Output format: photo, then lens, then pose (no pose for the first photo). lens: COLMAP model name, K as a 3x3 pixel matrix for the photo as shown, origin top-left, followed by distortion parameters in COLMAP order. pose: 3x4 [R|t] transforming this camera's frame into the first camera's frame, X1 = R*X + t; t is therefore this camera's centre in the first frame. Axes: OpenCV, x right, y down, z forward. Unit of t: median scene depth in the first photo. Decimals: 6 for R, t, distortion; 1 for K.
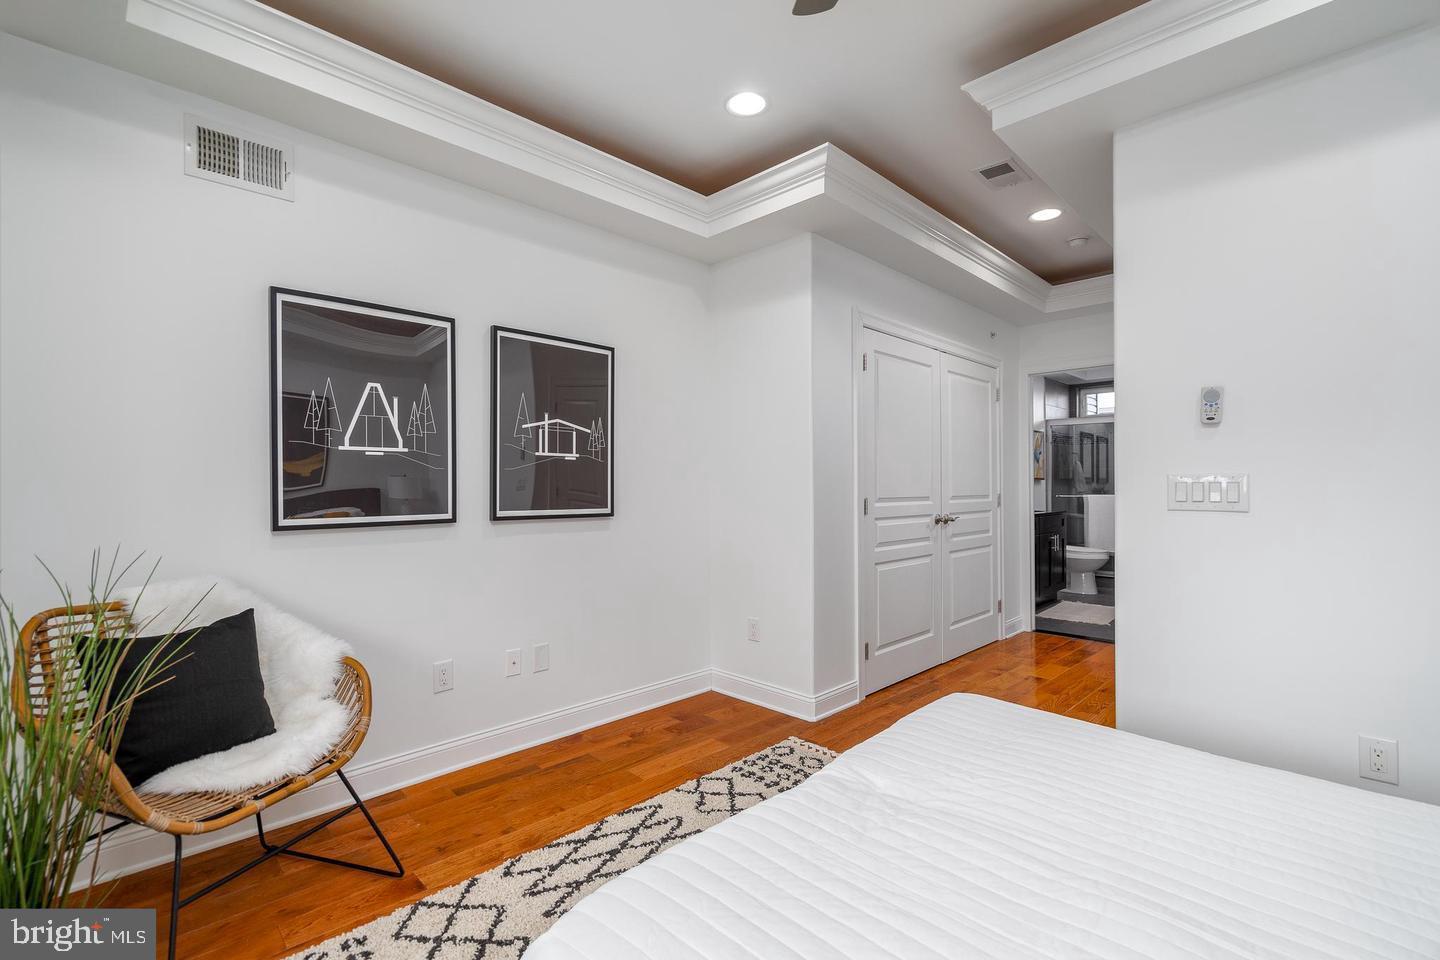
lens RADIAL K [[649.2, 0, 720.0], [0, 649.2, 480.0], [0, 0, 1]] dist [0.001673, 0.000221]
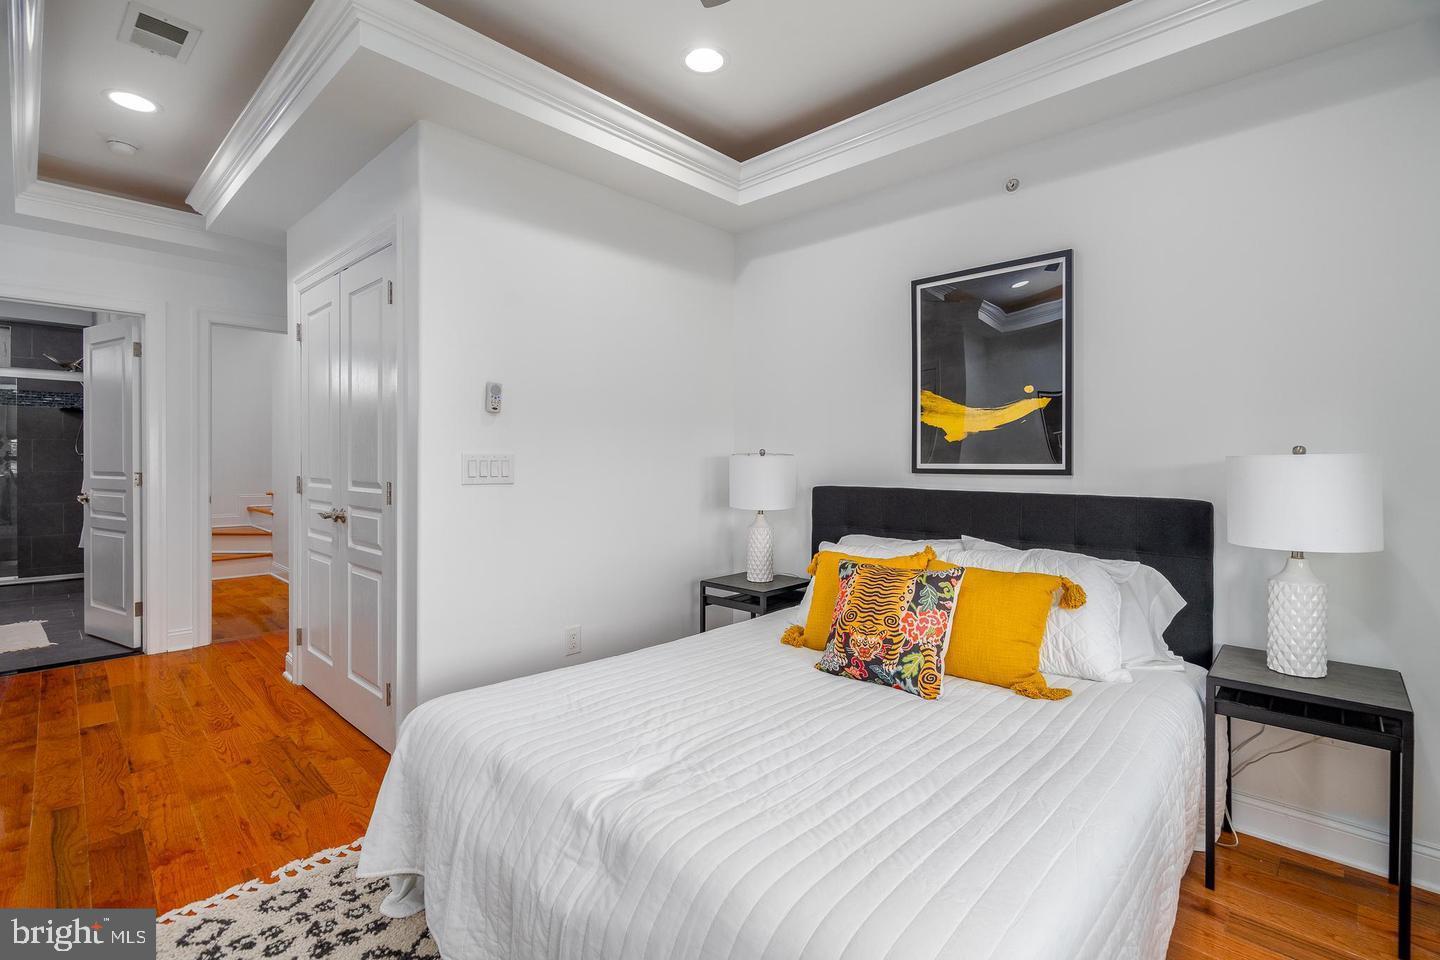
lens RADIAL K [[663.5, 0, 717.5], [0, 663.5, 461.3], [0, 0, 1]] dist [-0.002214, -0.000008]
pose [[-0.030136, 0.007126, 0.999520, -0.569222], [-0.015094, 0.999857, -0.007583, 0.008893], [-0.999432, -0.015315, -0.030024, 0.700204]]
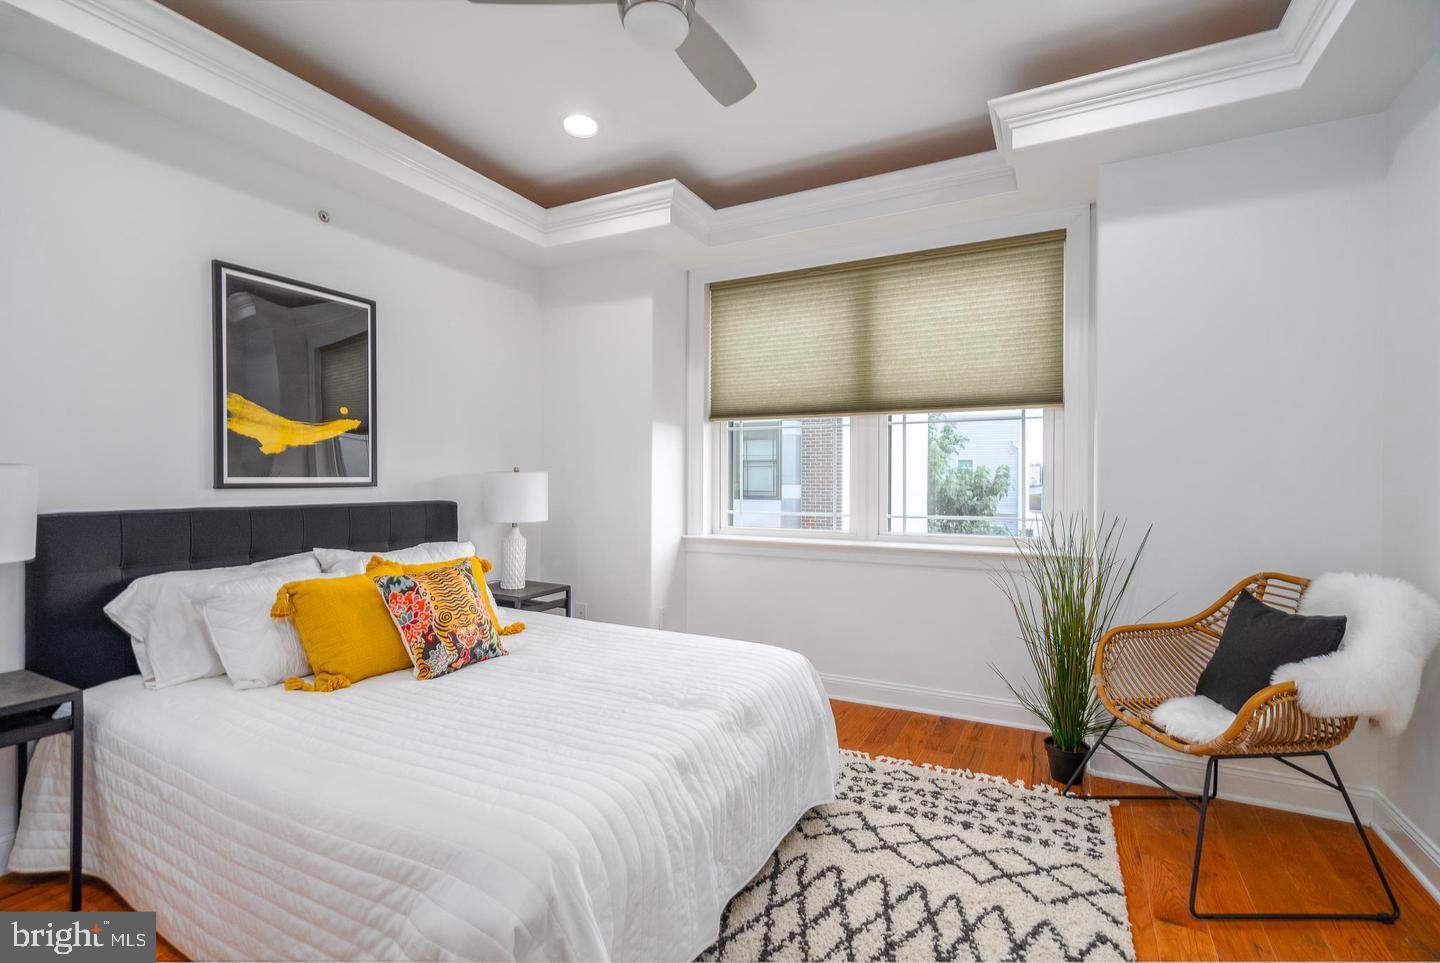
lens RADIAL K [[649.2, 0, 720.0], [0, 649.2, 481.5], [0, 0, 1]] dist [0.001673, 0.000221]
pose [[-0.950446, 0.010879, -0.310700, 0.399827], [0.012795, 0.999910, -0.004128, 0.020392], [0.310627, -0.007899, -0.950499, 1.689671]]
